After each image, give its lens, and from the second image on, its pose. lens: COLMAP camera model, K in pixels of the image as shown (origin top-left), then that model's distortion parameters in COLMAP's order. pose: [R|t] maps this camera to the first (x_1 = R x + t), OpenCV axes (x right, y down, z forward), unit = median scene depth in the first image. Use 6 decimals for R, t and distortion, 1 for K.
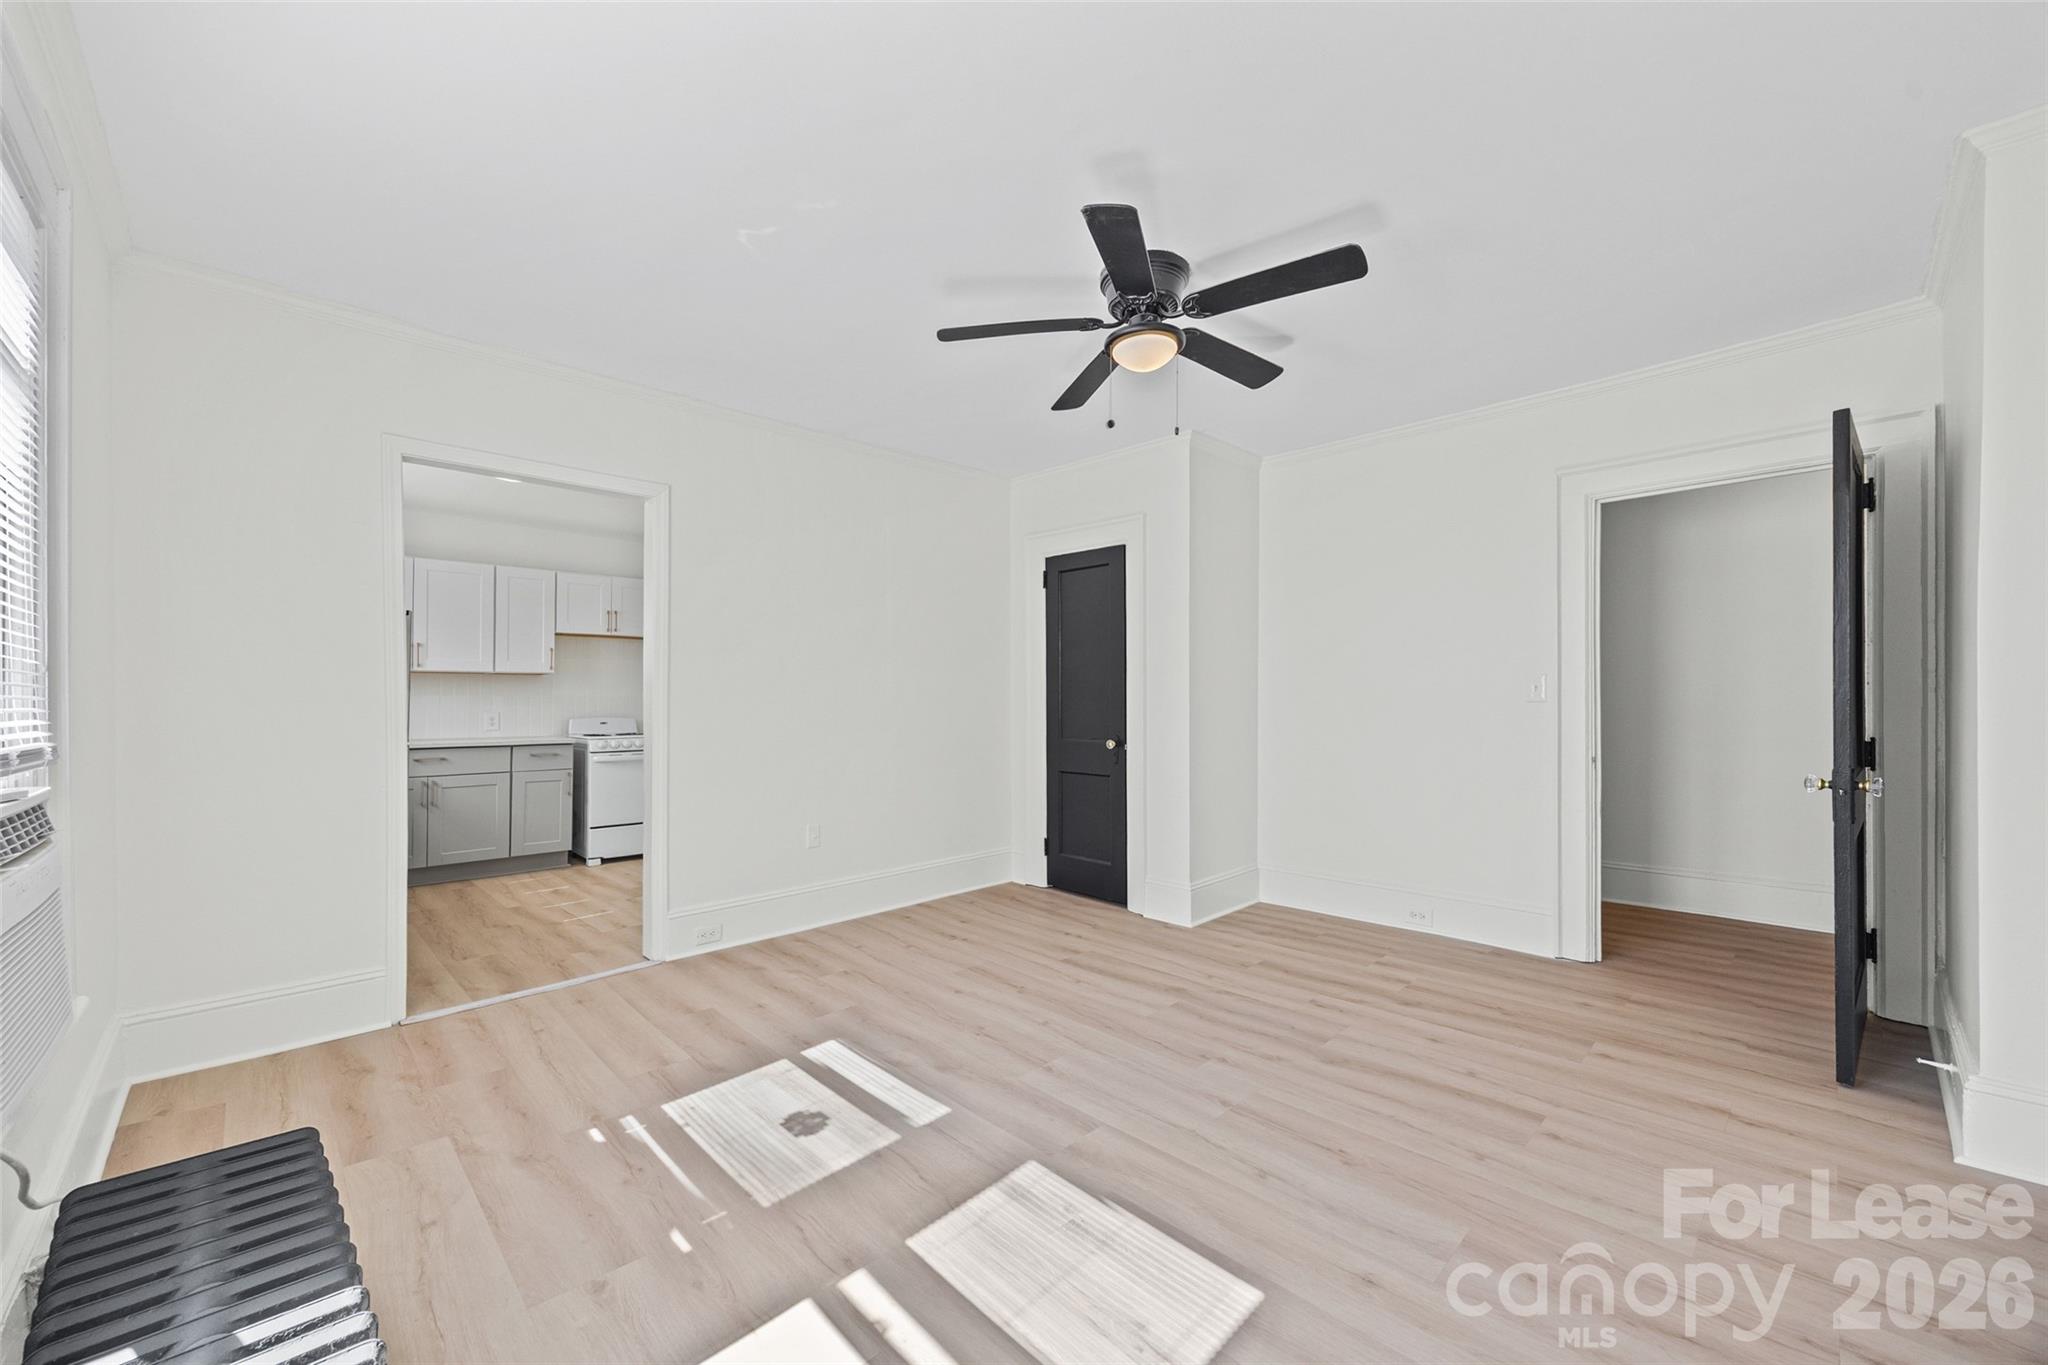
lens RADIAL K [[791.4, 0, 1022.9], [0, 791.4, 690.8], [0, 0, 1]] dist [-0.000088, -0.000113]
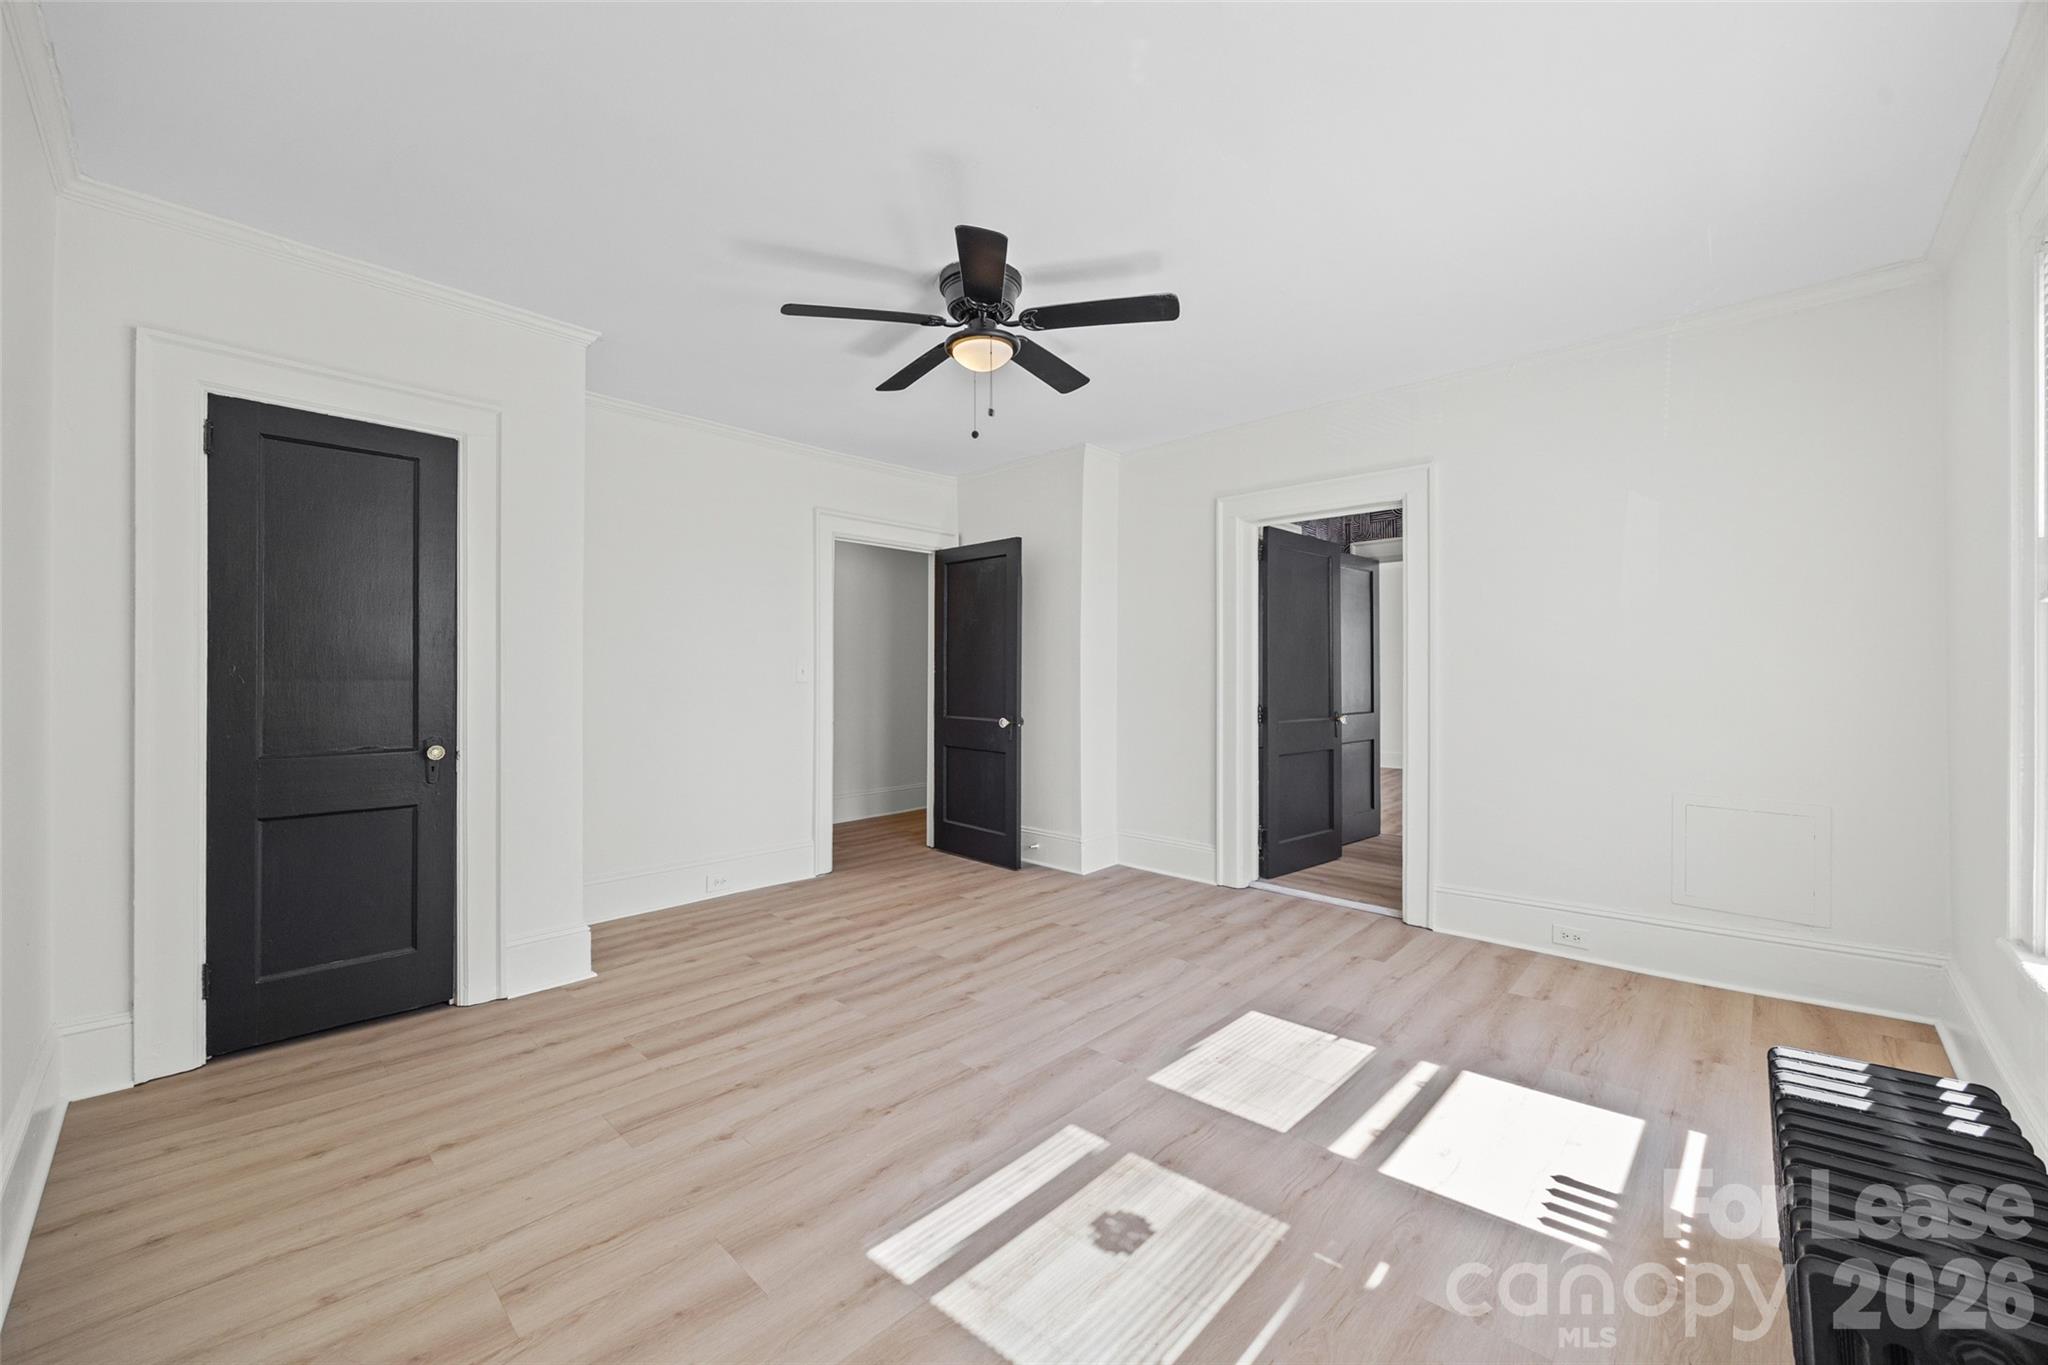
lens RADIAL K [[791.4, 0, 1023.2], [0, 791.4, 682.3], [0, 0, 1]] dist [-0.000088, -0.000113]
pose [[-0.043407, 0.003280, 0.999052, -0.786207], [-0.008569, 0.999957, -0.003655, 0.022363], [-0.999021, -0.008719, -0.043377, 0.868703]]
